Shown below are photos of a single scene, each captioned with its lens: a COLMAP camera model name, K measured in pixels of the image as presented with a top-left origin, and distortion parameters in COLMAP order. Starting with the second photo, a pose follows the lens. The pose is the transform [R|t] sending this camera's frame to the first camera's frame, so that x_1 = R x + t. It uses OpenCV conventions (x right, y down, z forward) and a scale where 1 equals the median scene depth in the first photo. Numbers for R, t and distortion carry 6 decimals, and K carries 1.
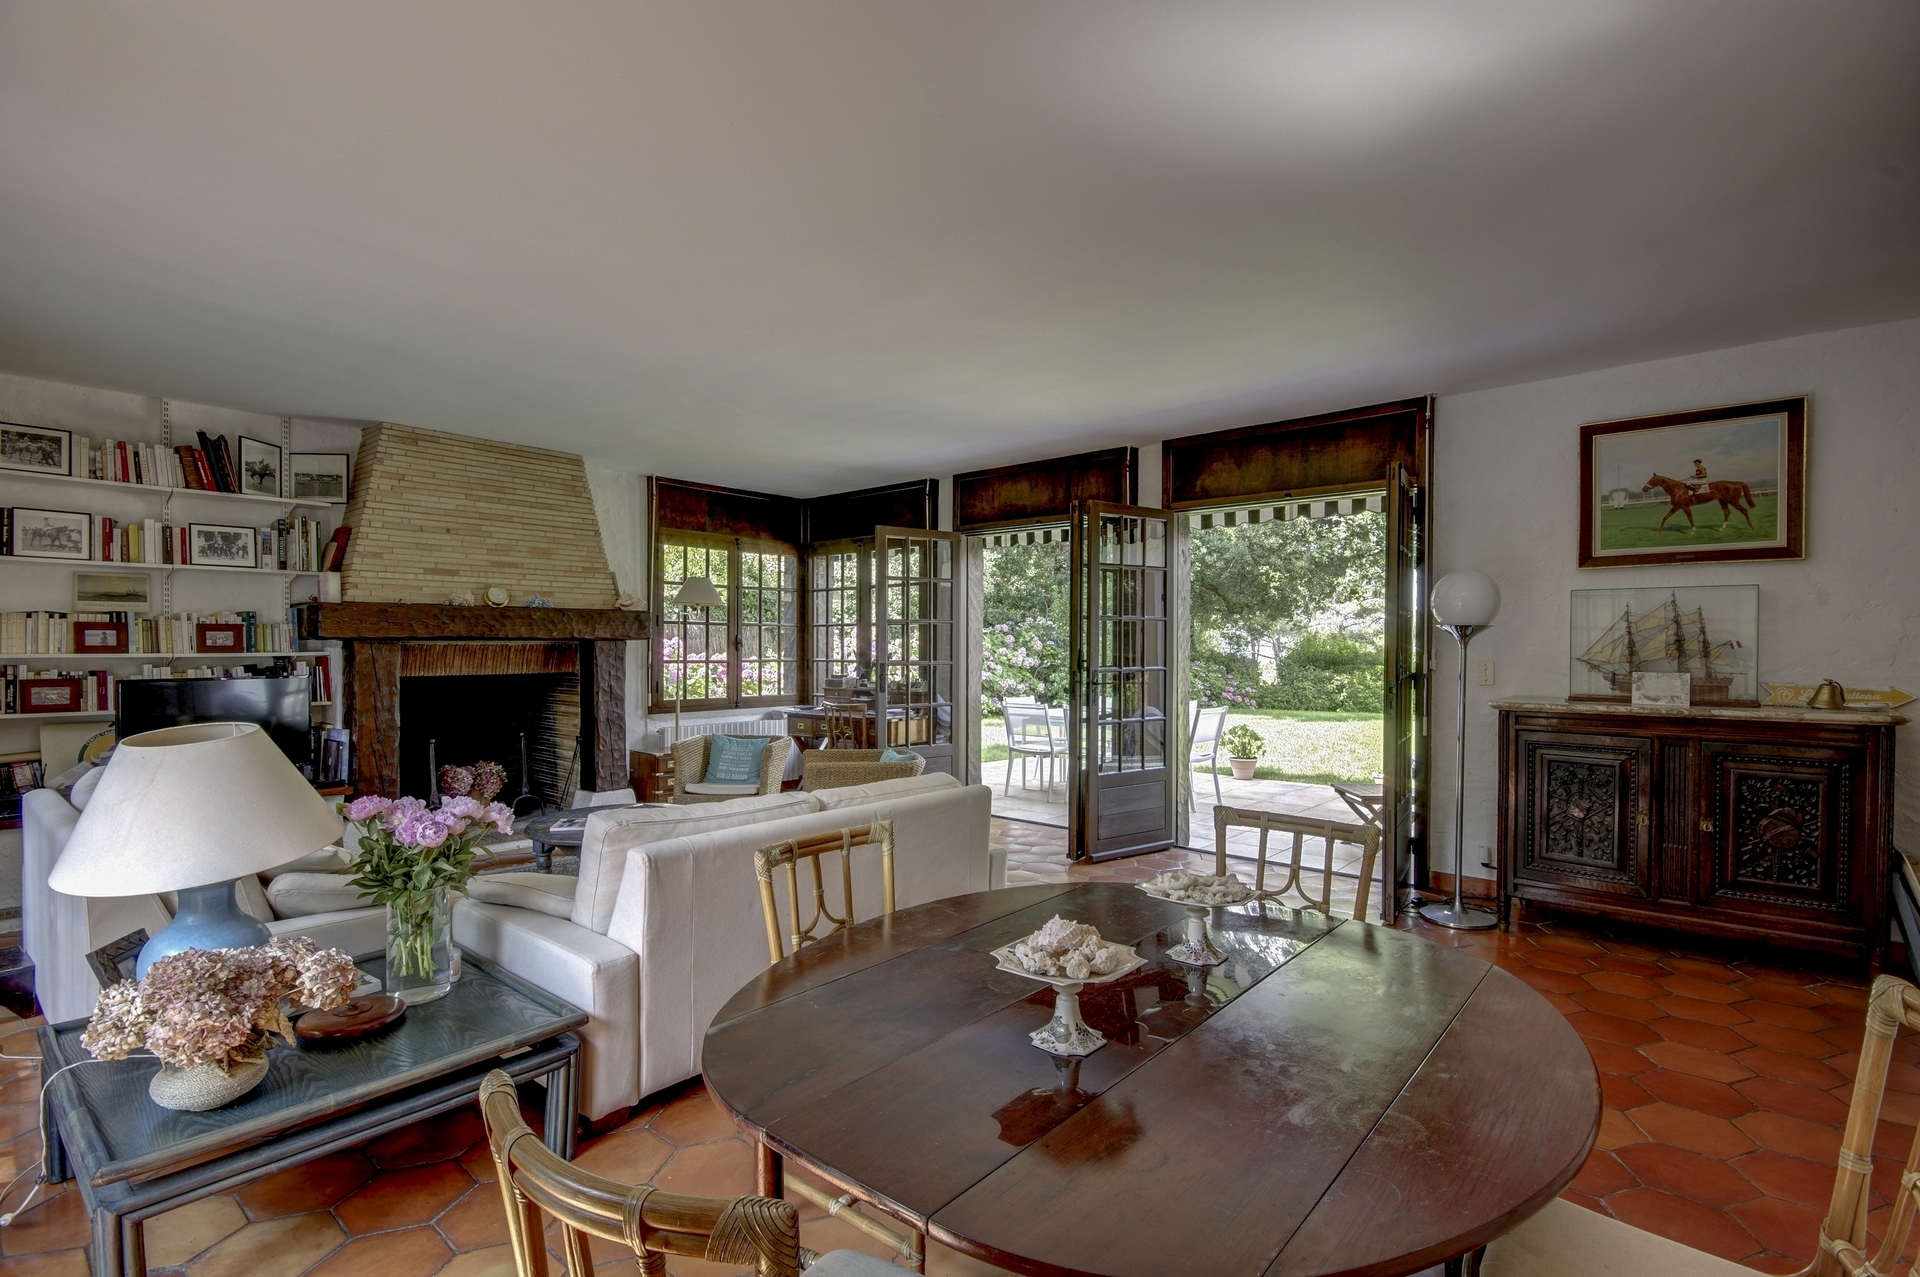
lens RADIAL K [[920.9, 0, 967.0], [0, 920.9, 650.3], [0, 0, 1]] dist [0.003545, 0.000511]
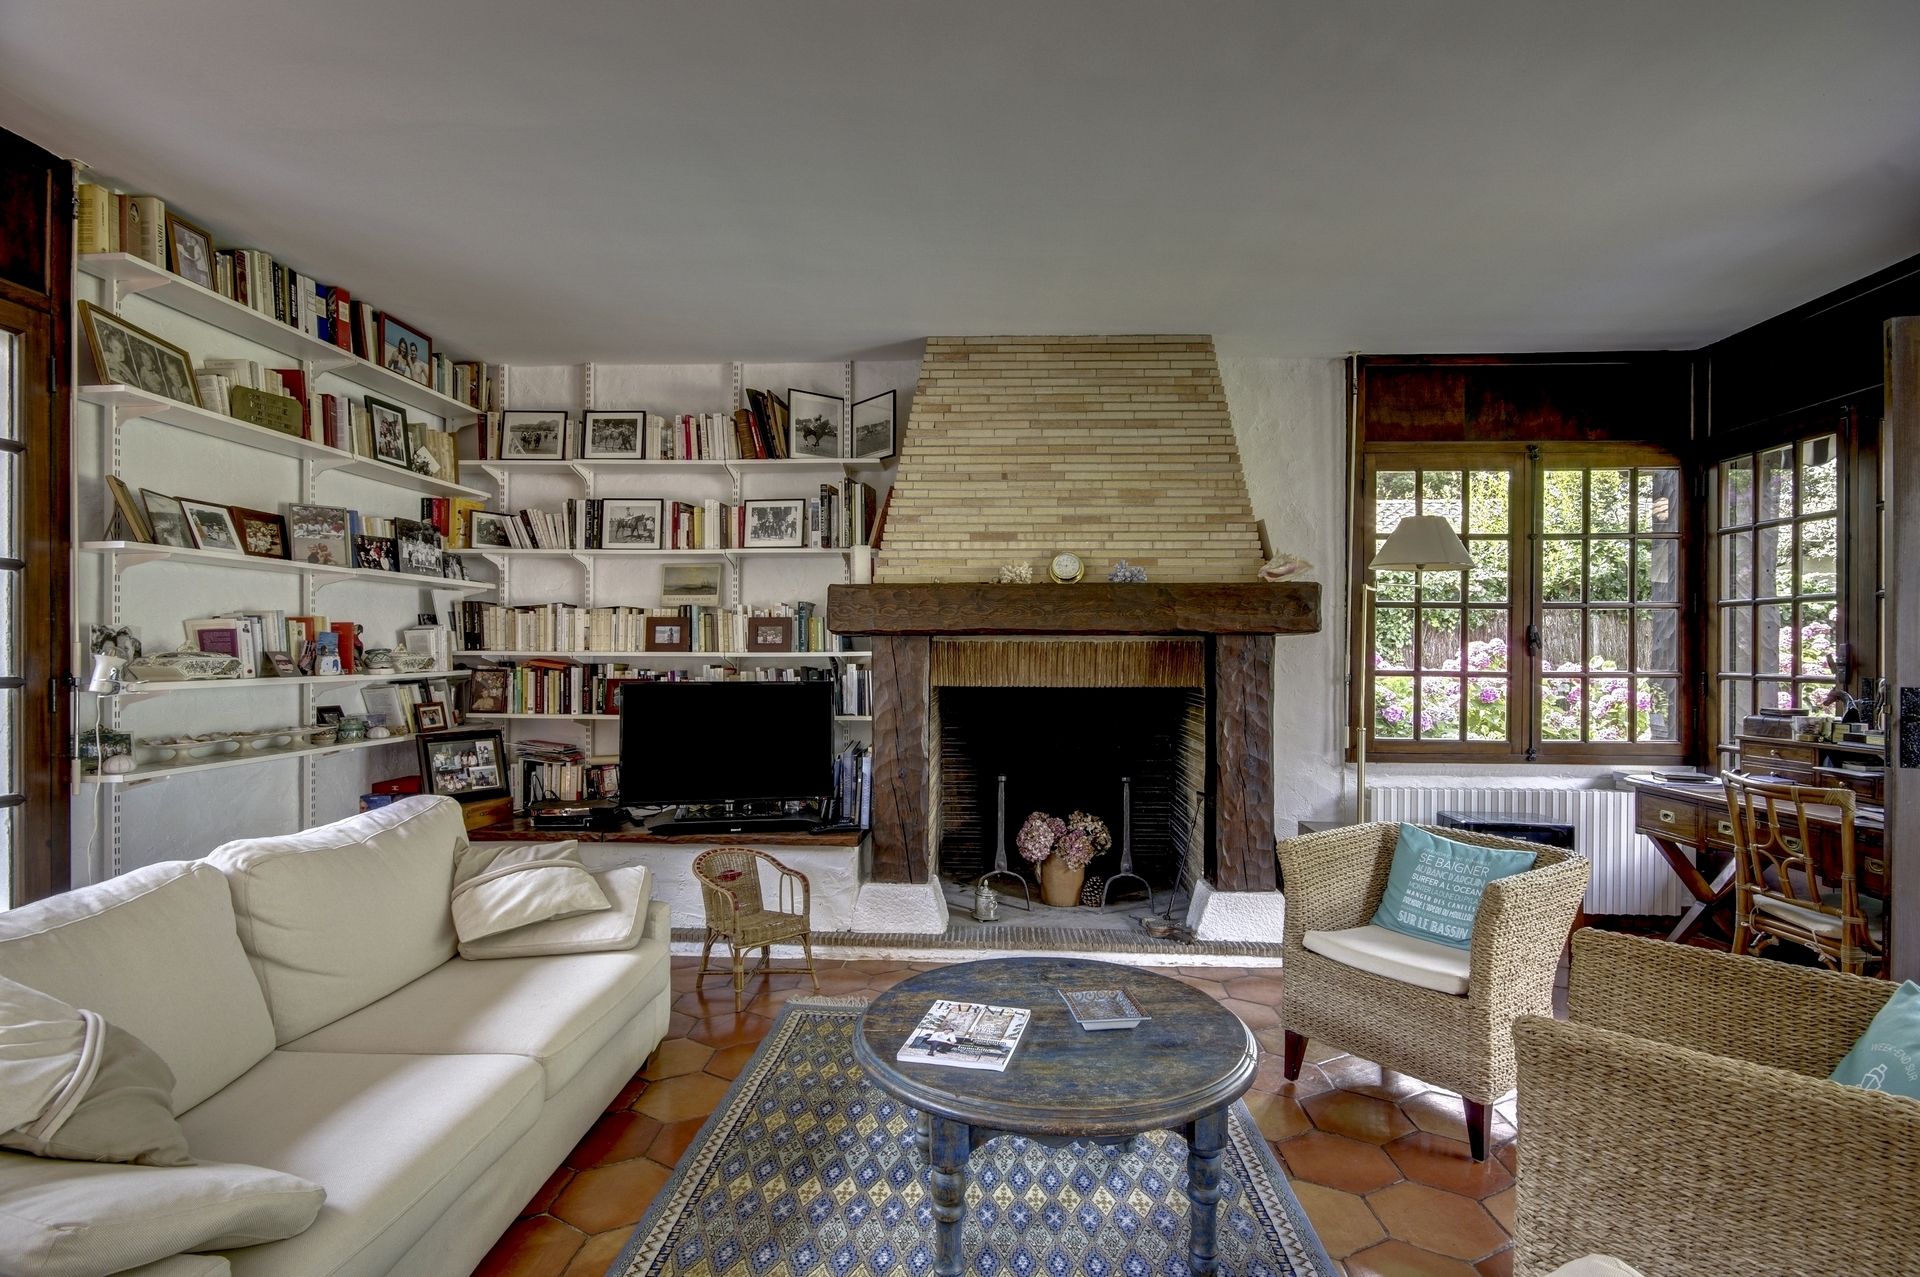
lens RADIAL K [[920.9, 0, 967.0], [0, 920.9, 650.3], [0, 0, 1]] dist [0.003545, 0.000511]
pose [[0.614417, -0.002004, -0.788979, -0.037575], [-0.006192, 0.999954, -0.007362, 0.005367], [0.788957, 0.009409, 0.614376, 0.556545]]
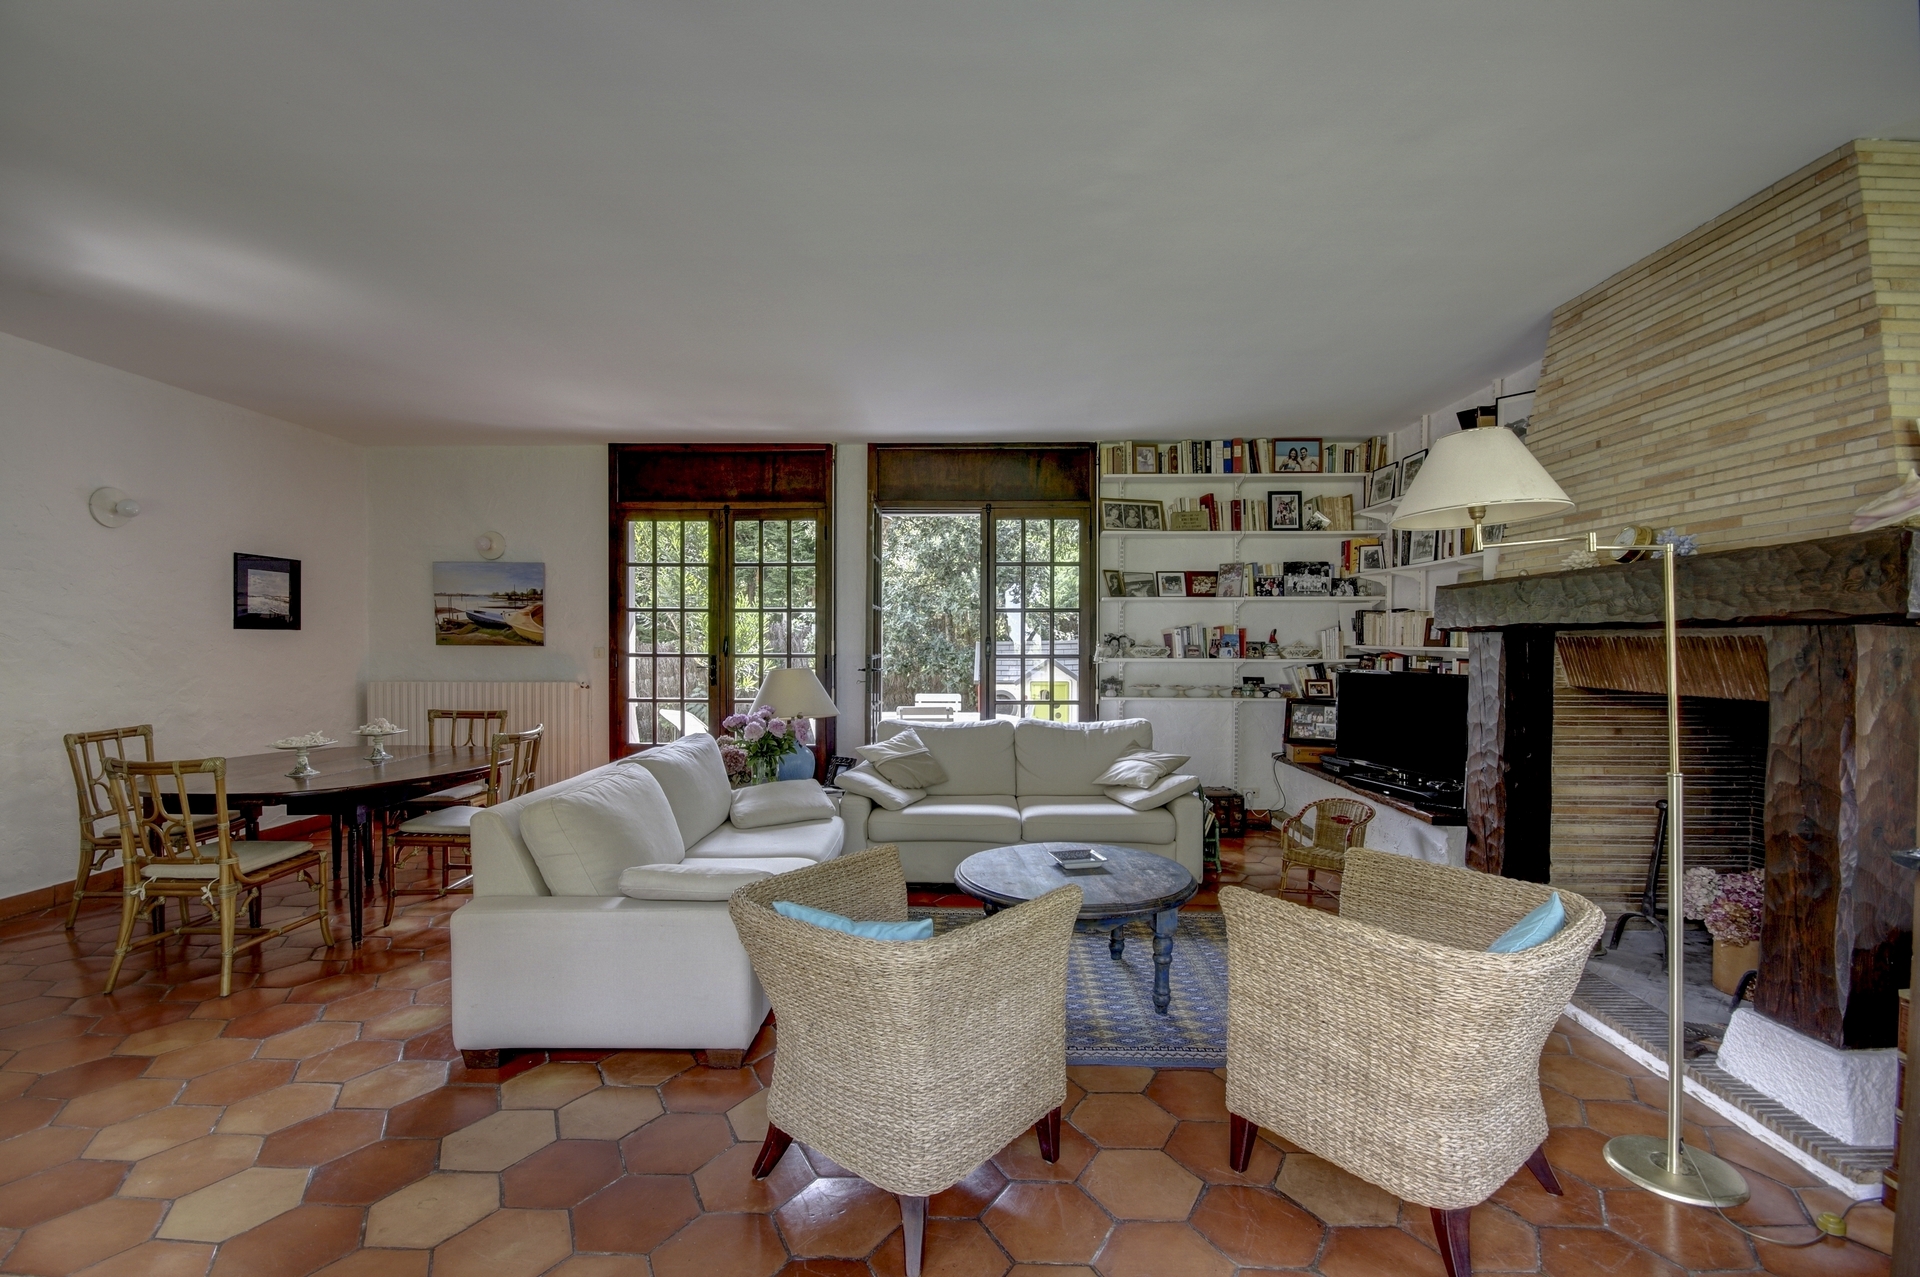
lens RADIAL K [[850.0, 0, 948.5], [0, 850.0, 648.9], [0, 0, 1]] dist [-0.001366, -0.004588]
pose [[-0.785447, 0.002024, -0.618926, 0.099858], [-0.008625, 0.999862, 0.014216, -0.002814], [0.618869, 0.016504, -0.785321, 1.170242]]
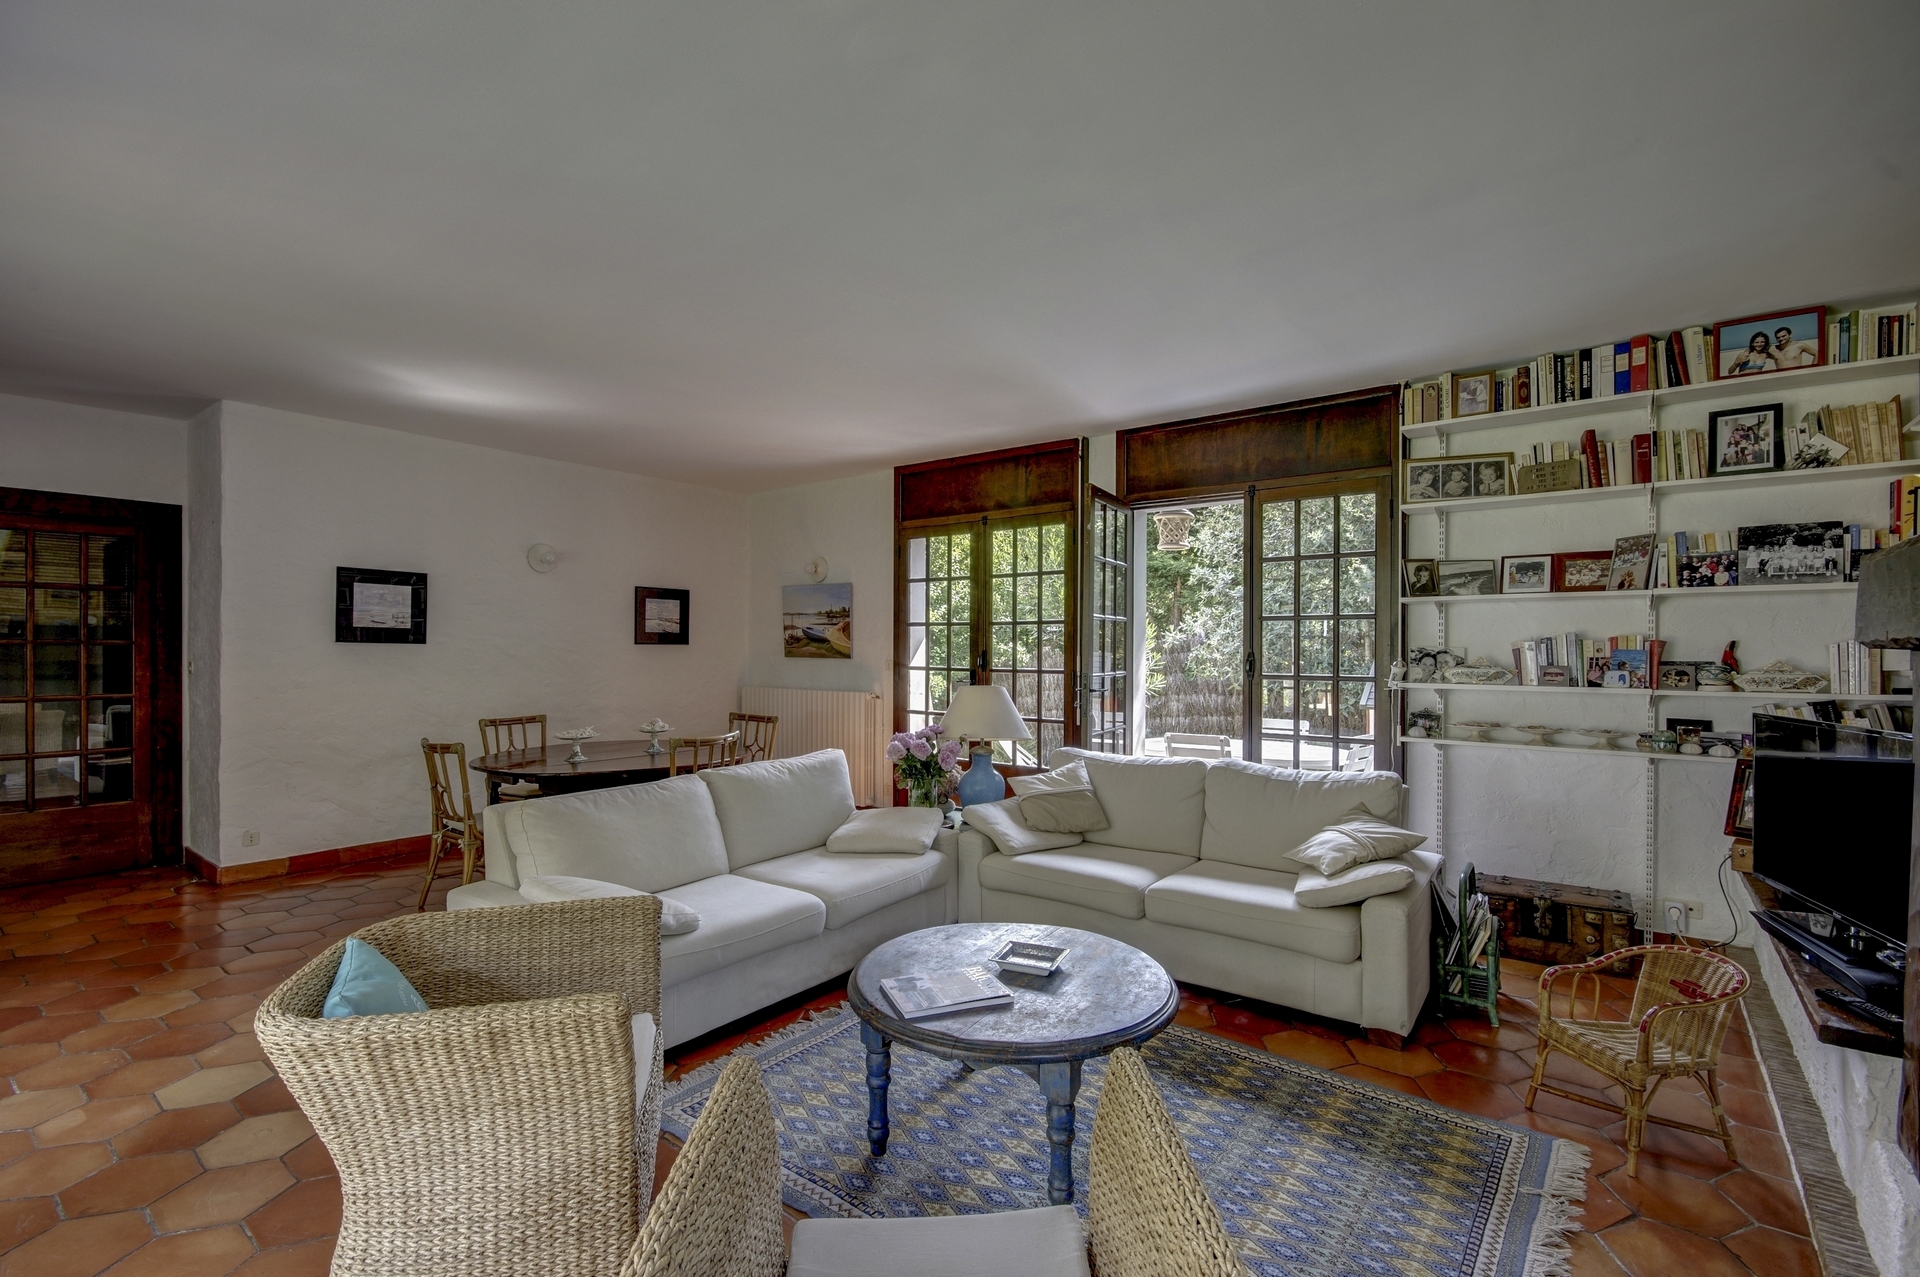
lens RADIAL K [[850.0, 0, 948.5], [0, 850.0, 648.9], [0, 0, 1]] dist [-0.001366, -0.004588]
pose [[-0.999270, -0.006593, -0.037635, -0.250569], [-0.006894, 0.999945, 0.007852, -0.010493], [0.037581, 0.008106, -0.999261, 1.195438]]
